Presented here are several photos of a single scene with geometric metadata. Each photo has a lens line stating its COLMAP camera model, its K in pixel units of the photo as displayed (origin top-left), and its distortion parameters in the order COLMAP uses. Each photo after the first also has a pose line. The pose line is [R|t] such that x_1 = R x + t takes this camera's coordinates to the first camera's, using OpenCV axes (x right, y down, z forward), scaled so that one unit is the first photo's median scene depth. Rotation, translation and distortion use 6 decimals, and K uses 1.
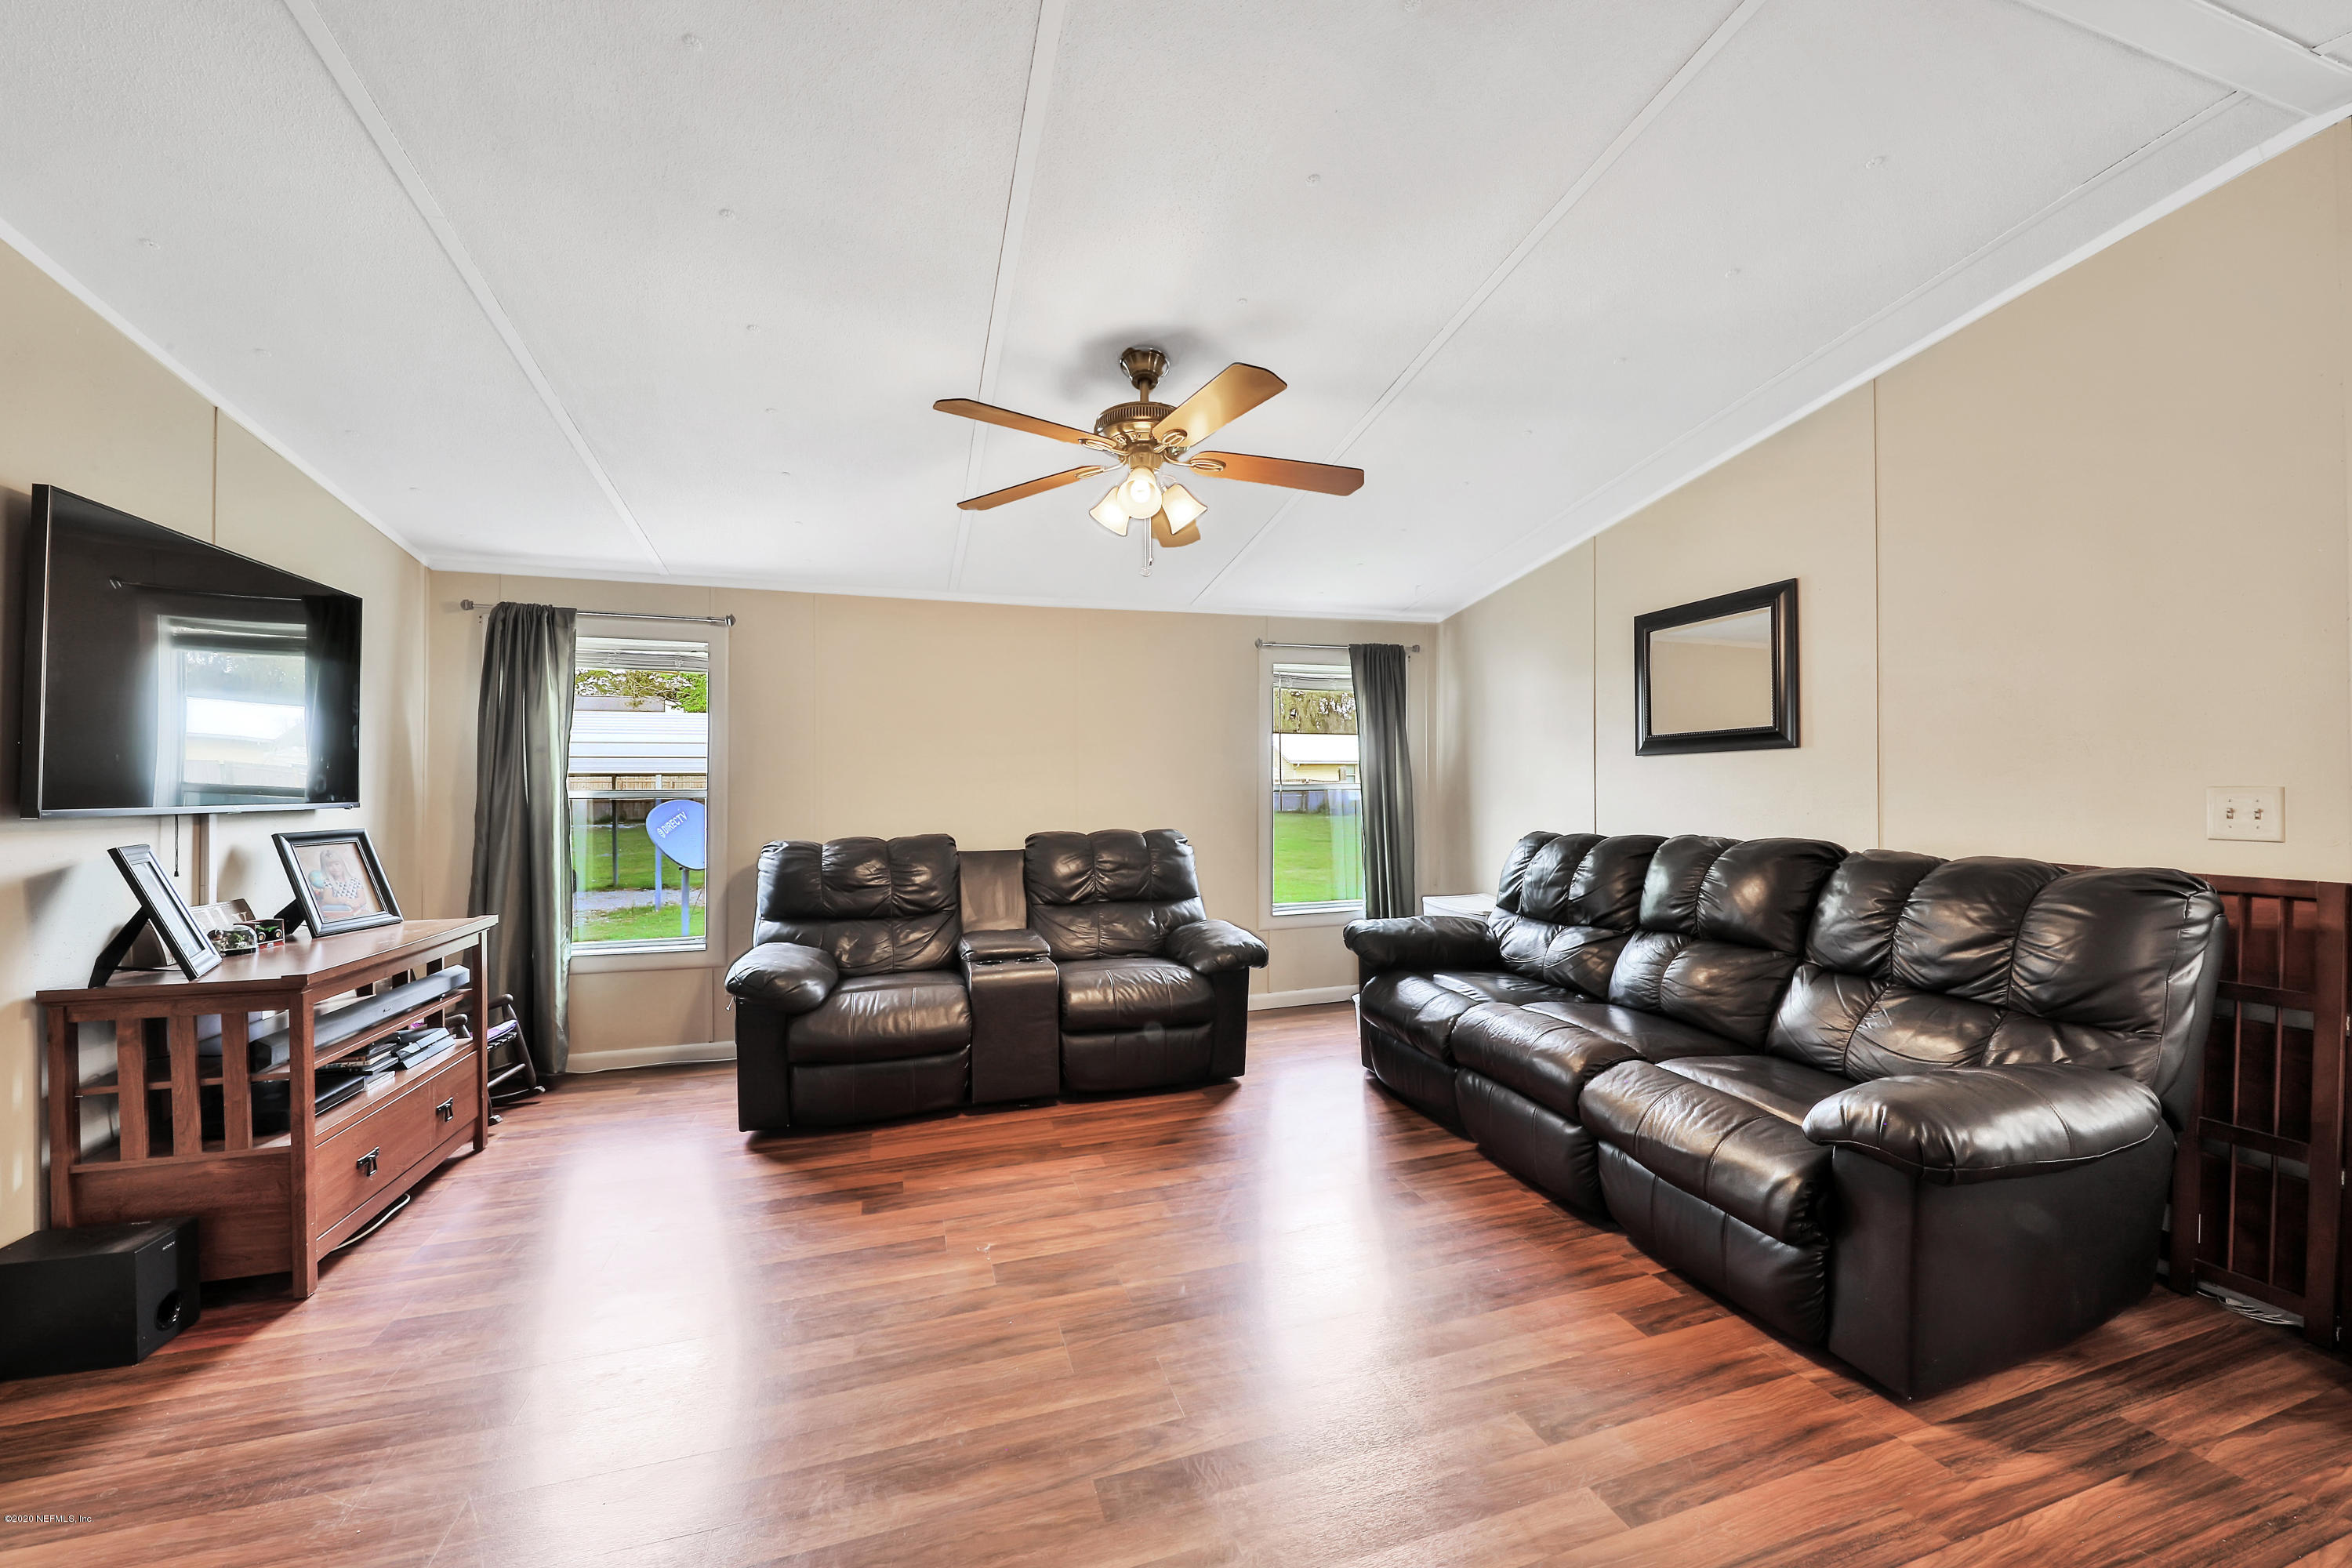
lens RADIAL K [[927.4, 0, 1176.0], [0, 927.4, 784.0], [0, 0, 1]] dist [-0.017899, -0.000281]
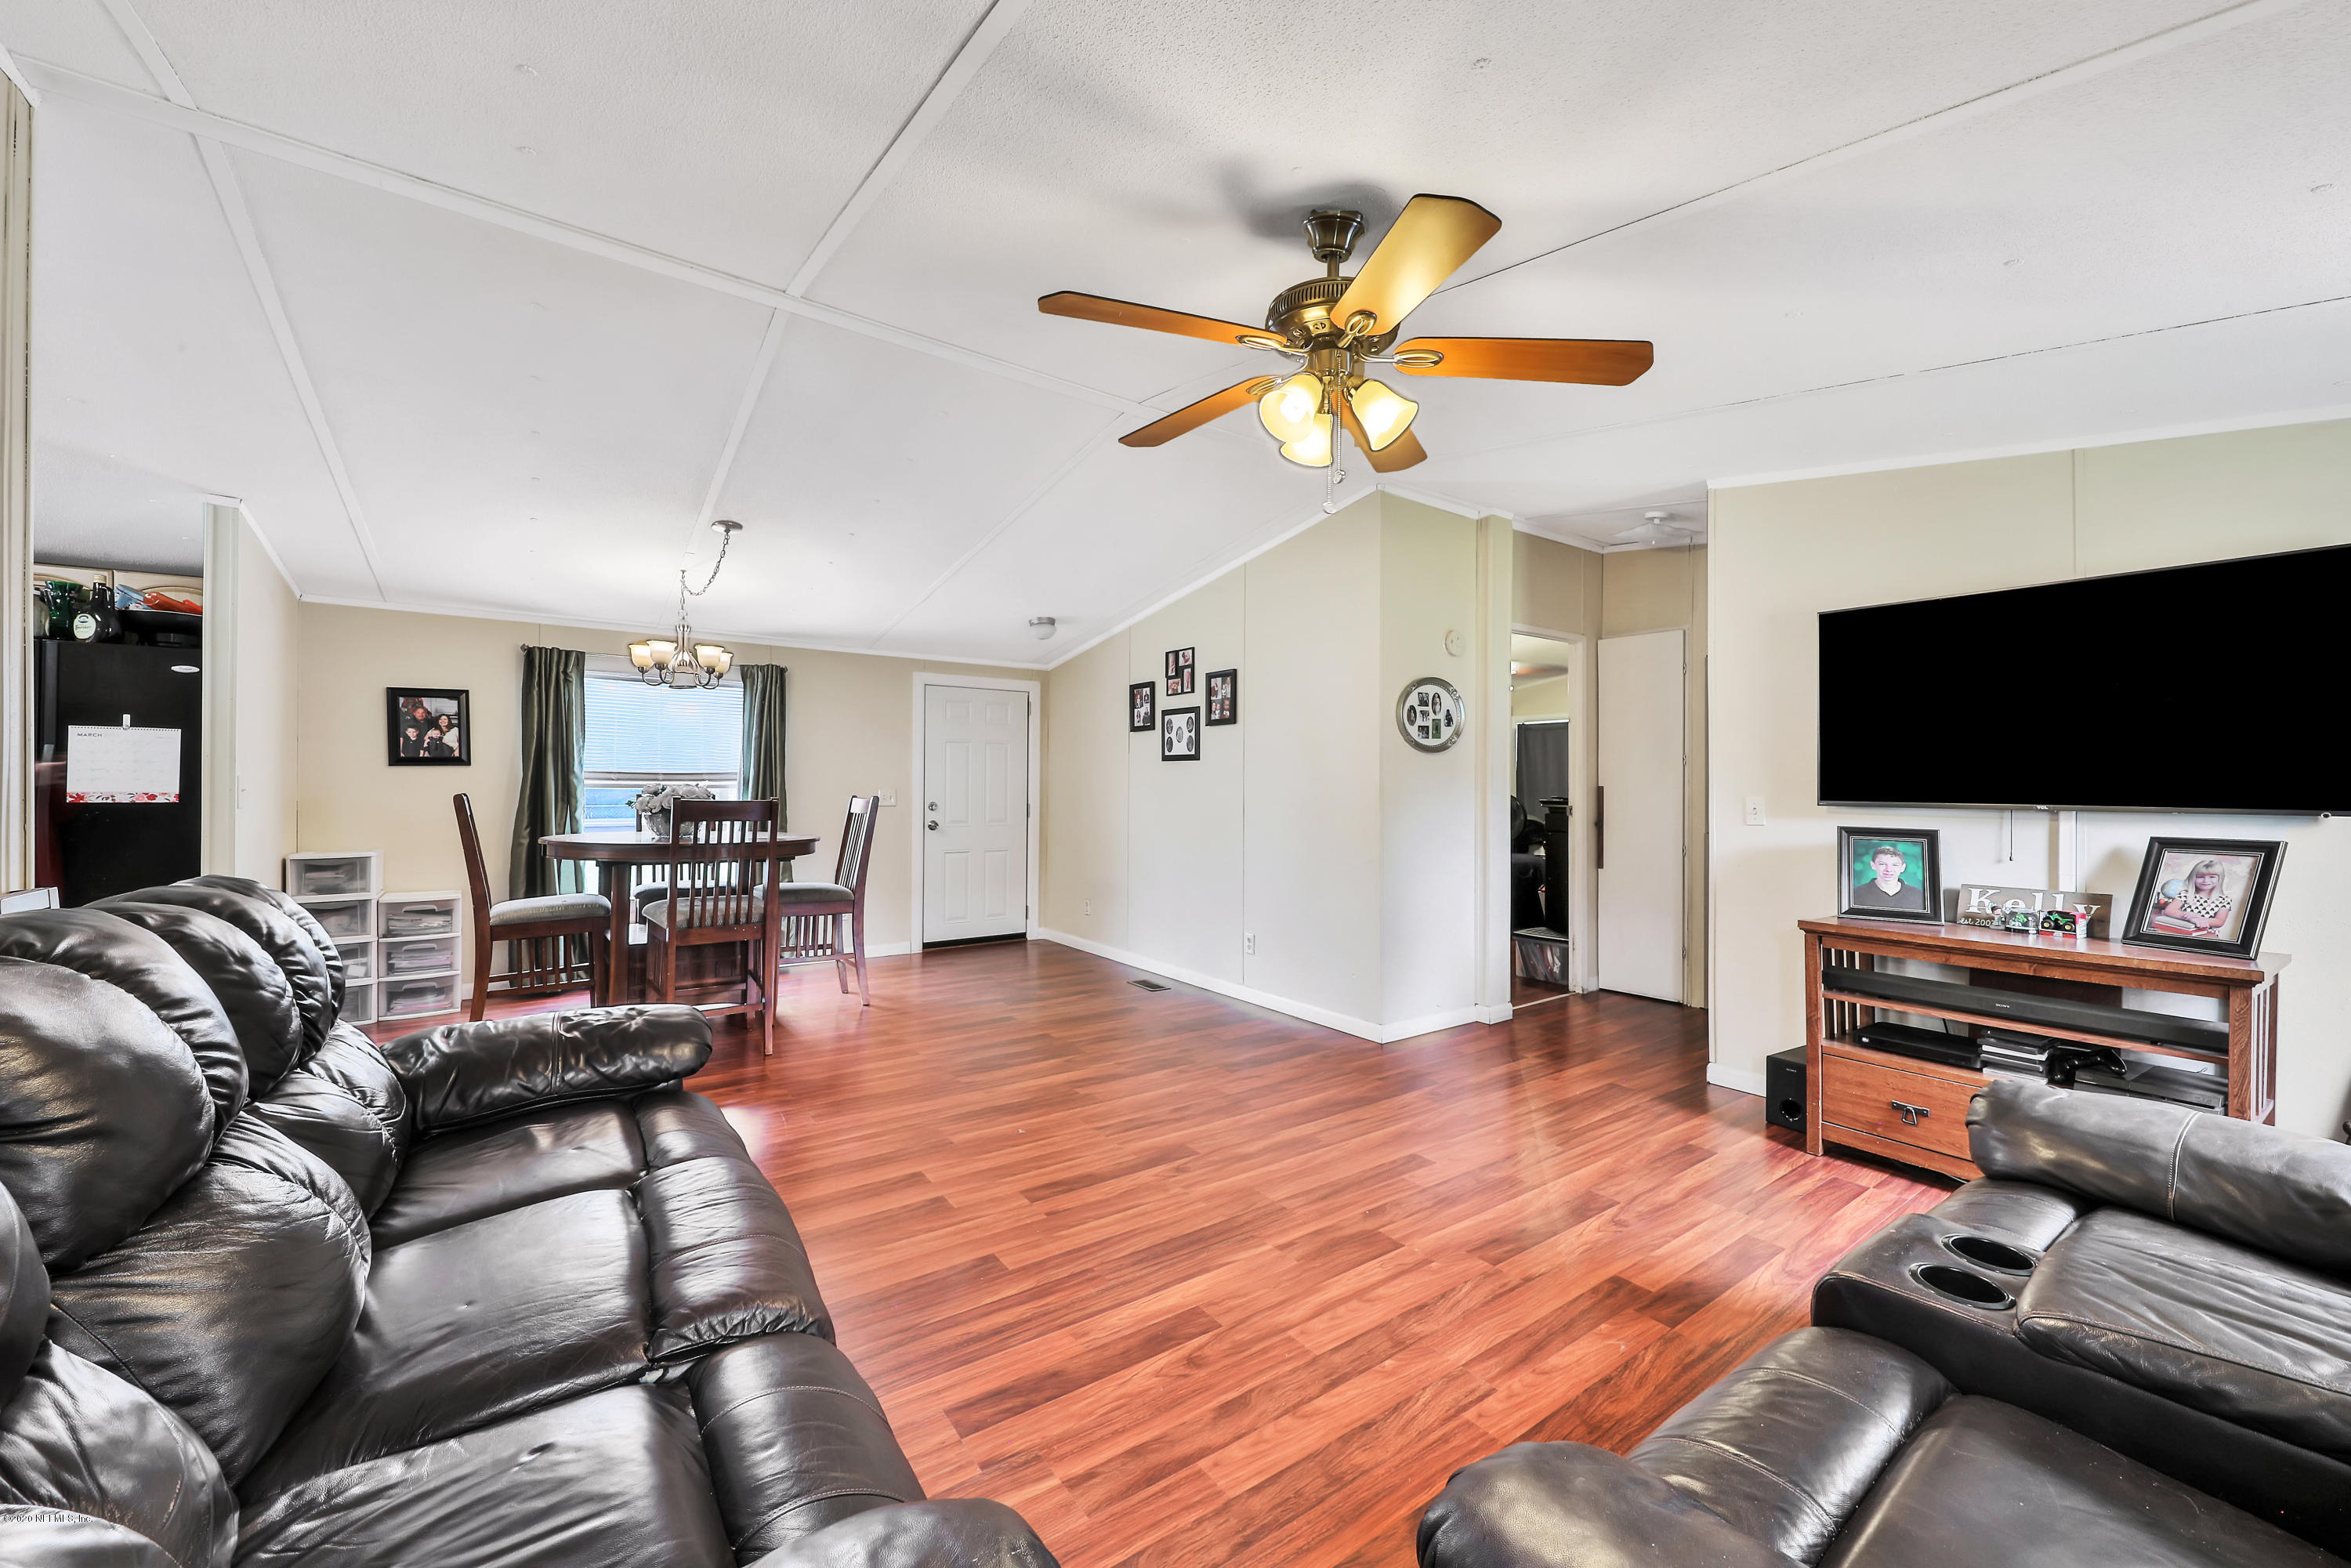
lens RADIAL K [[936.1, 0, 1225.7], [0, 936.1, 785.3], [0, 0, 1]] dist [0.000359, 0.000001]
pose [[-0.945023, -0.002798, -0.326991, 0.254264], [-0.004350, 0.999982, 0.004015, -0.001066], [0.326974, 0.005217, -0.945019, 1.439898]]
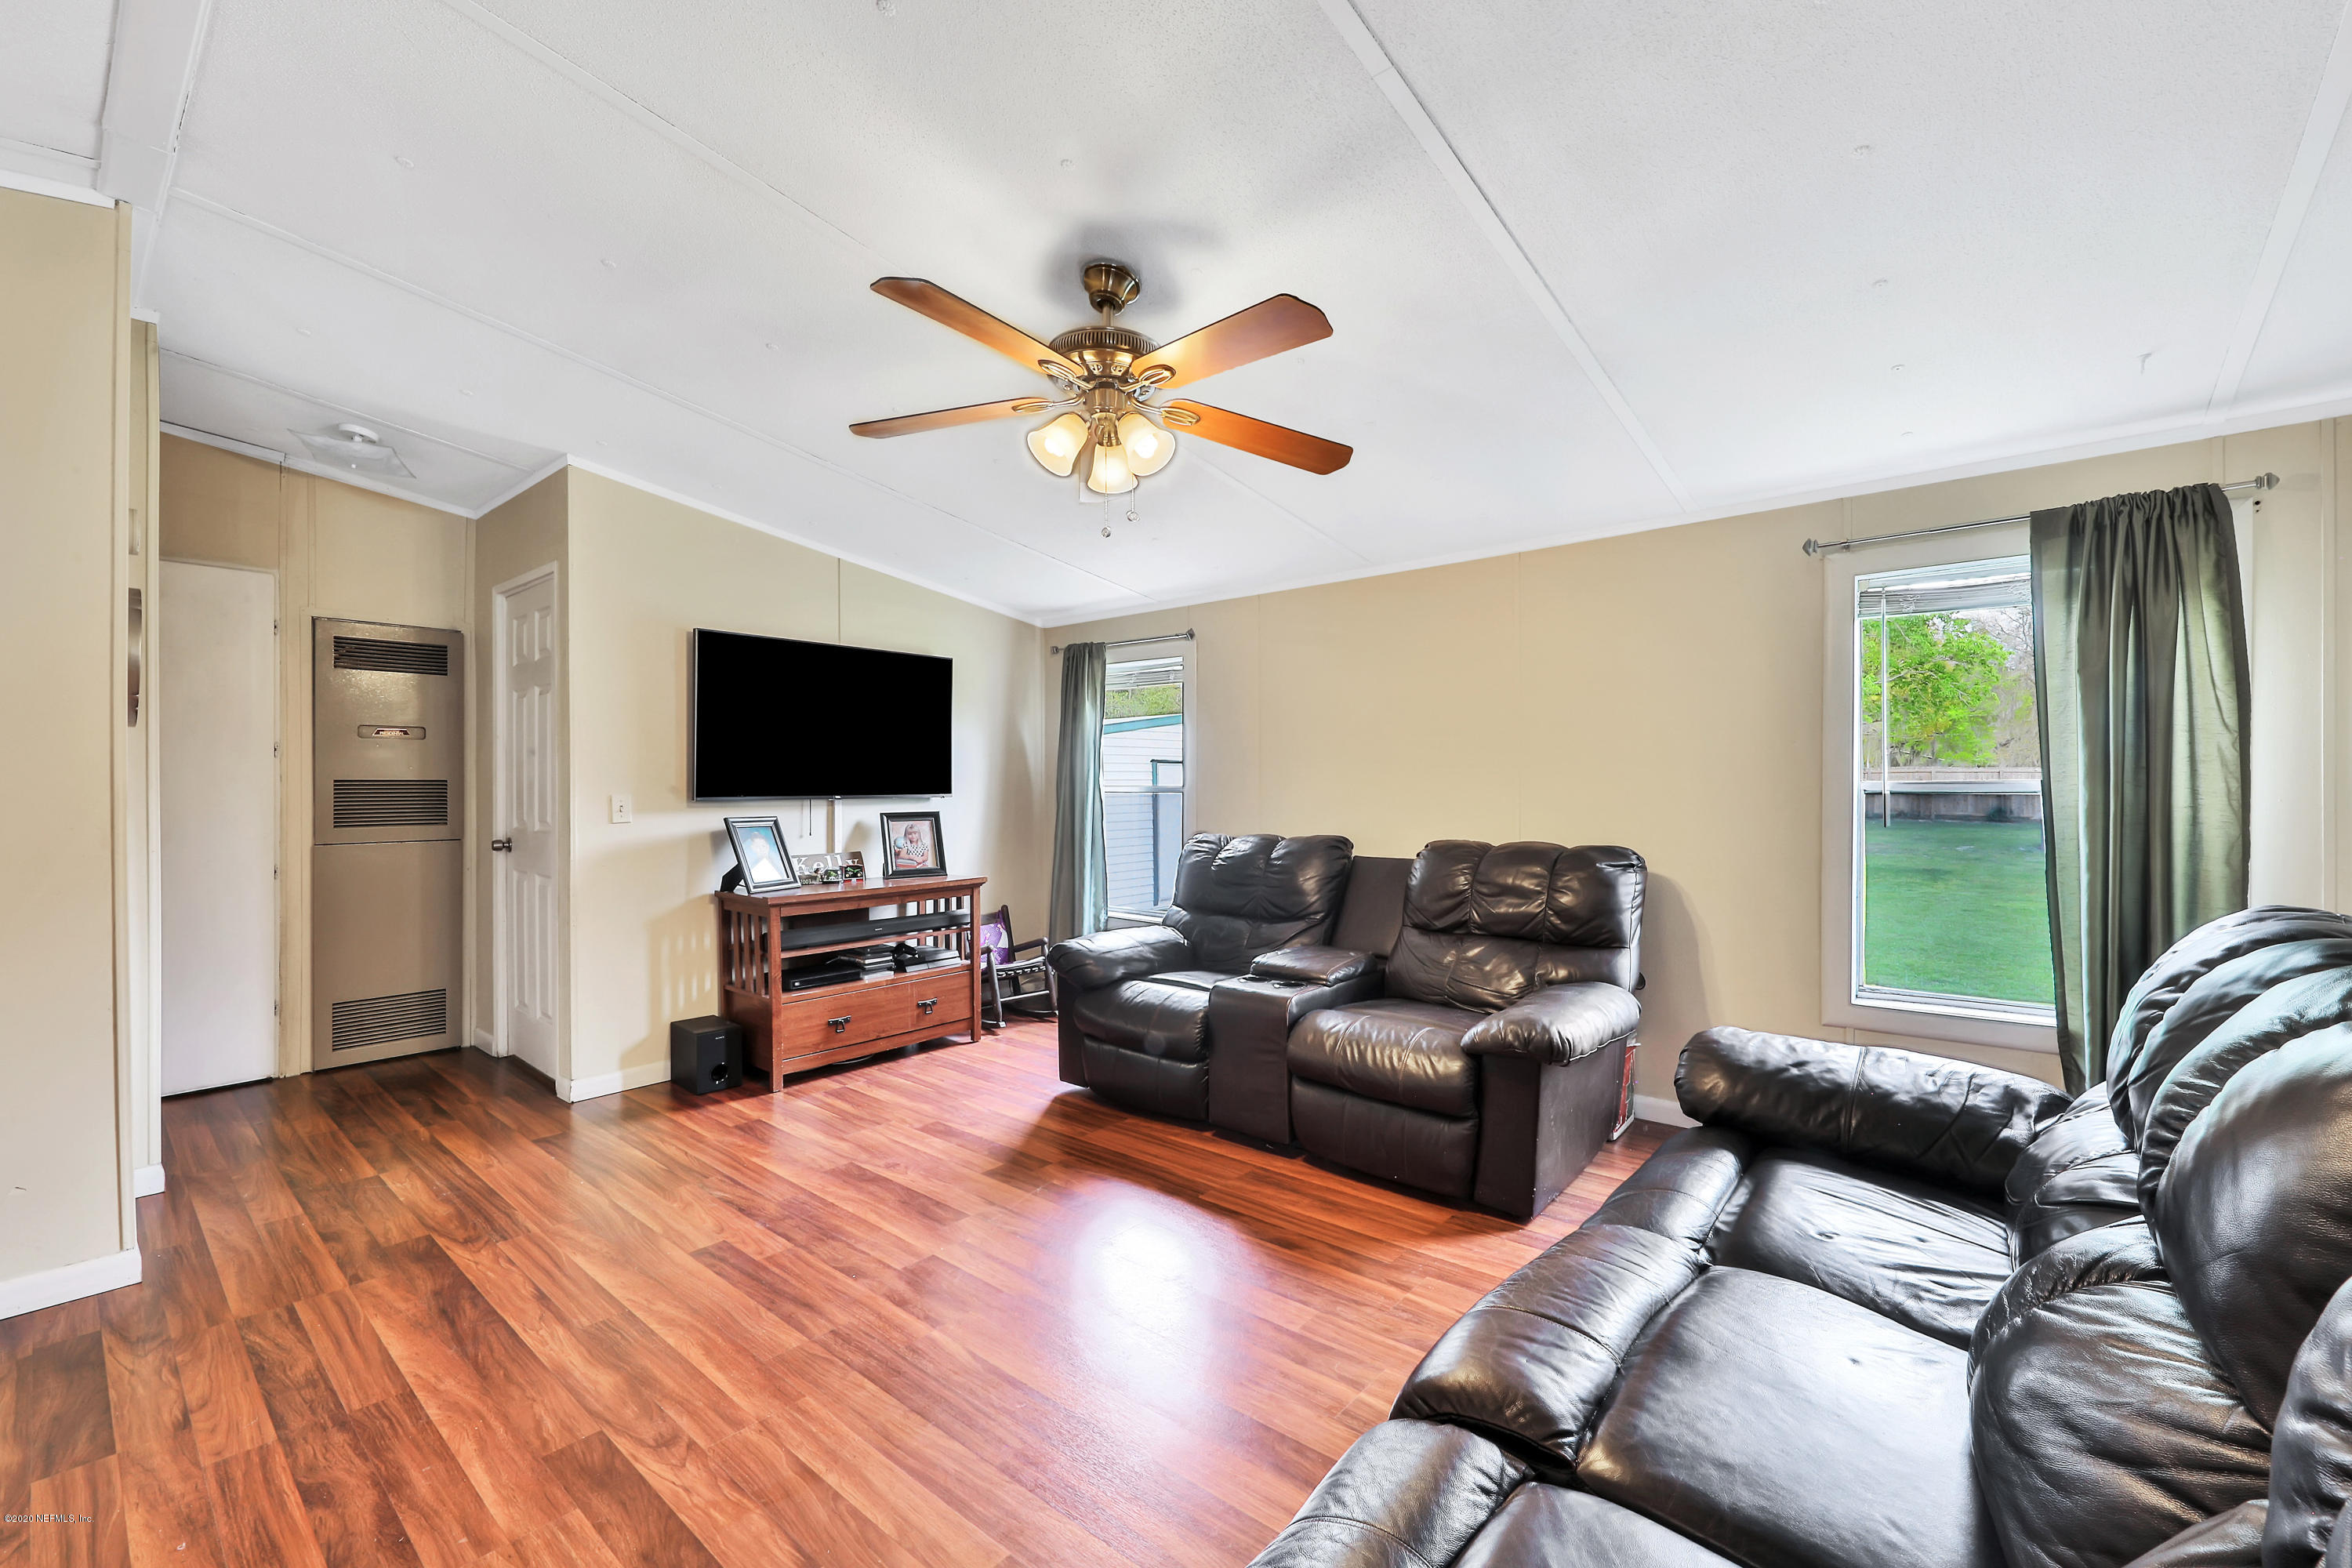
lens RADIAL K [[927.4, 0, 1176.0], [0, 927.4, 784.0], [0, 0, 1]] dist [-0.017899, -0.000281]
pose [[0.523846, 0.000956, -0.851812, 0.602601], [0.002874, 0.999992, 0.002890, -0.000251], [0.851808, -0.003962, 0.523839, 0.520304]]
